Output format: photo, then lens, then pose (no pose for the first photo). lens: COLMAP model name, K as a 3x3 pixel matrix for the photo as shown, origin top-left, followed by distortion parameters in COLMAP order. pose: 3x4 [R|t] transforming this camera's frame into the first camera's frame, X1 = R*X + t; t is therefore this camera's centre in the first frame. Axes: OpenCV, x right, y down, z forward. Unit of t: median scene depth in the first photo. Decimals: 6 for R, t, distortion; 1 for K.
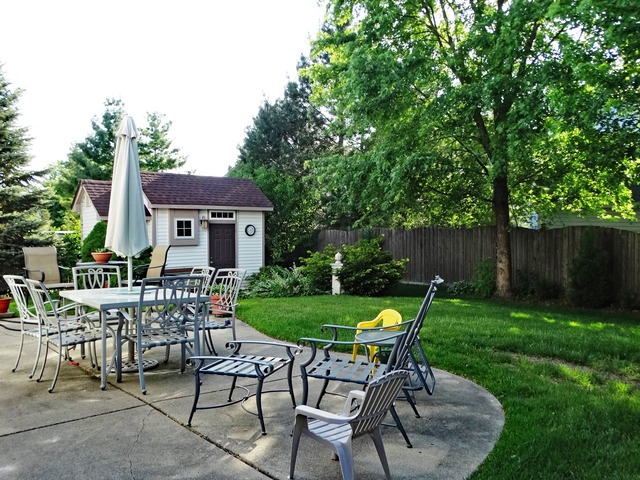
lens RADIAL K [[548.5, 0, 319.1], [0, 548.5, 238.1], [0, 0, 1]] dist [-0.097403, -0.006705]
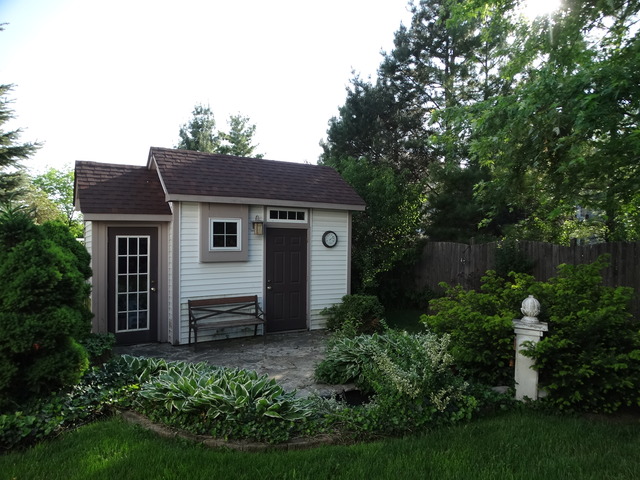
lens RADIAL K [[478.9, 0, 317.9], [0, 478.9, 242.4], [0, 0, 1]] dist [0.000153, 0.000394]
pose [[0.986390, 0.020679, -0.163118, -0.046283], [-0.022799, 0.999678, -0.011137, -0.004337], [0.162836, 0.014705, 0.986544, 0.432358]]
